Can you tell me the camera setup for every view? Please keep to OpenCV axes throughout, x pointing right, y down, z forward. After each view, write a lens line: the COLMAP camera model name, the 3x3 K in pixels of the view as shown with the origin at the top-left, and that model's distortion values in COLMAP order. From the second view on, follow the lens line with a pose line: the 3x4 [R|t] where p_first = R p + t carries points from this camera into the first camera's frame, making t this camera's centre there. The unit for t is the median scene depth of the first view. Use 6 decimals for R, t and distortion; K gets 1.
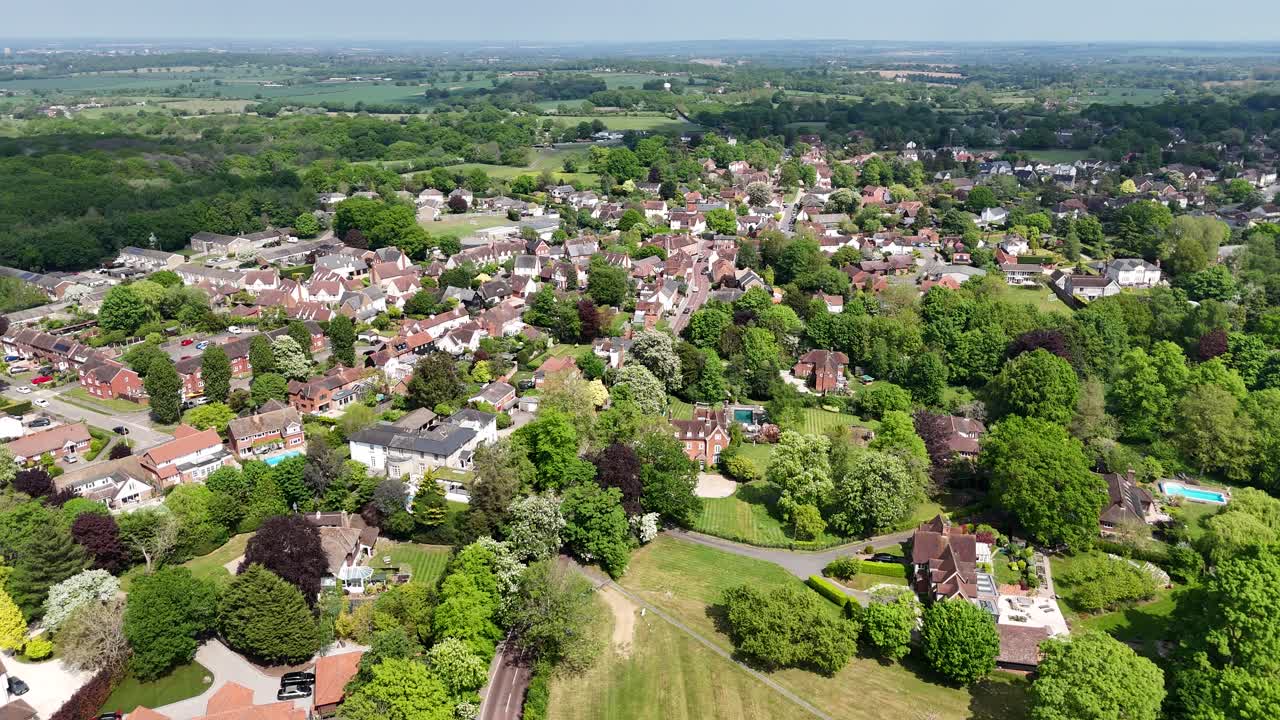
lens RADIAL K [[948.4, 0, 649.3], [0, 948.4, 366.2], [0, 0, 1]] dist [0.069742, -0.058997]
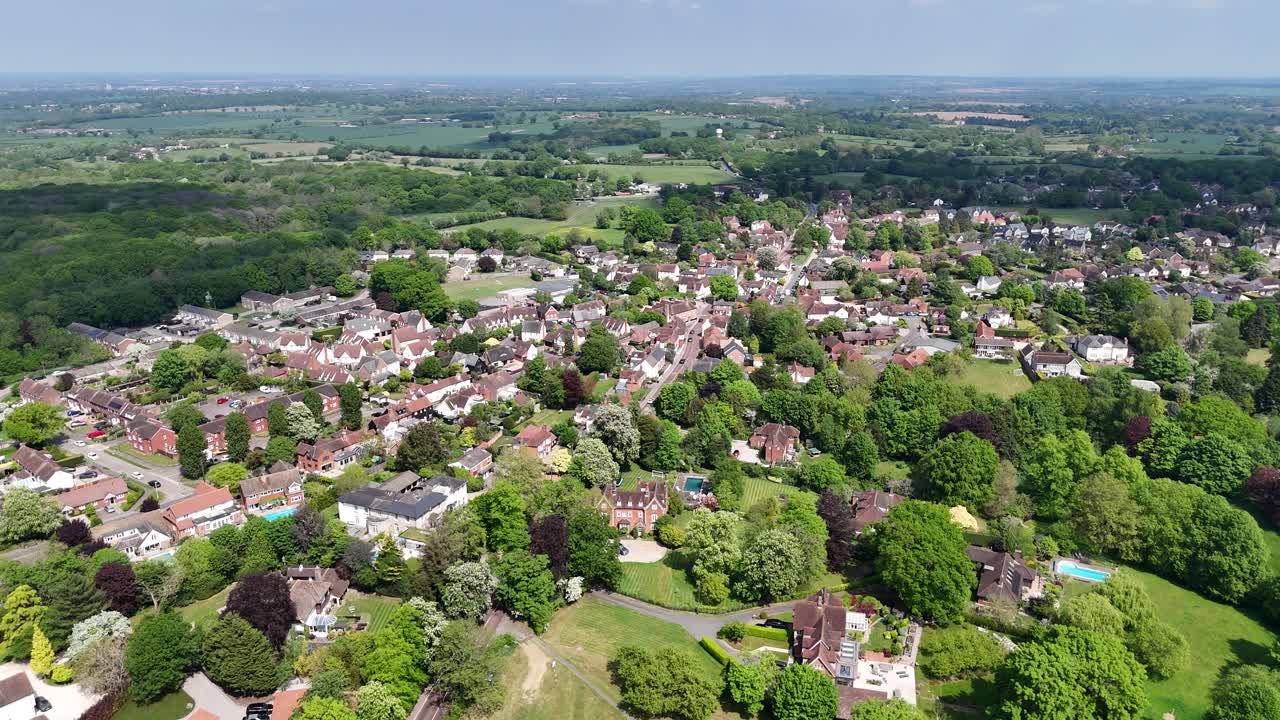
lens RADIAL K [[948.4, 0, 648.8], [0, 948.4, 360.4], [0, 0, 1]] dist [0.069742, -0.058997]
pose [[0.997541, 0.021952, -0.066558, 0.106807], [-0.024500, 0.998989, -0.037704, -0.045558], [0.065663, 0.039242, 0.997070, -0.113699]]
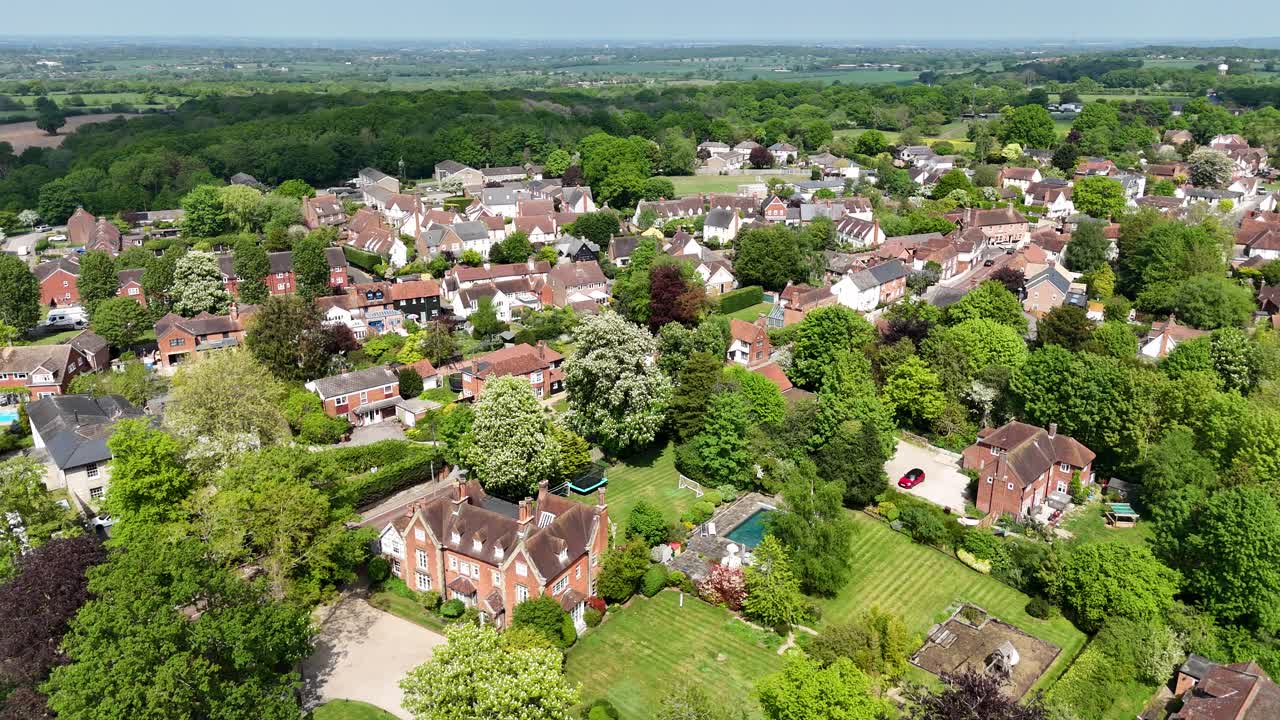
lens RADIAL K [[948.4, 0, 636.8], [0, 948.4, 363.9], [0, 0, 1]] dist [0.069742, -0.058997]
pose [[0.854623, 0.170128, -0.490588, 0.240633], [-0.171062, 0.984306, 0.043346, -0.033860], [0.490263, 0.046876, 0.870313, 0.503463]]
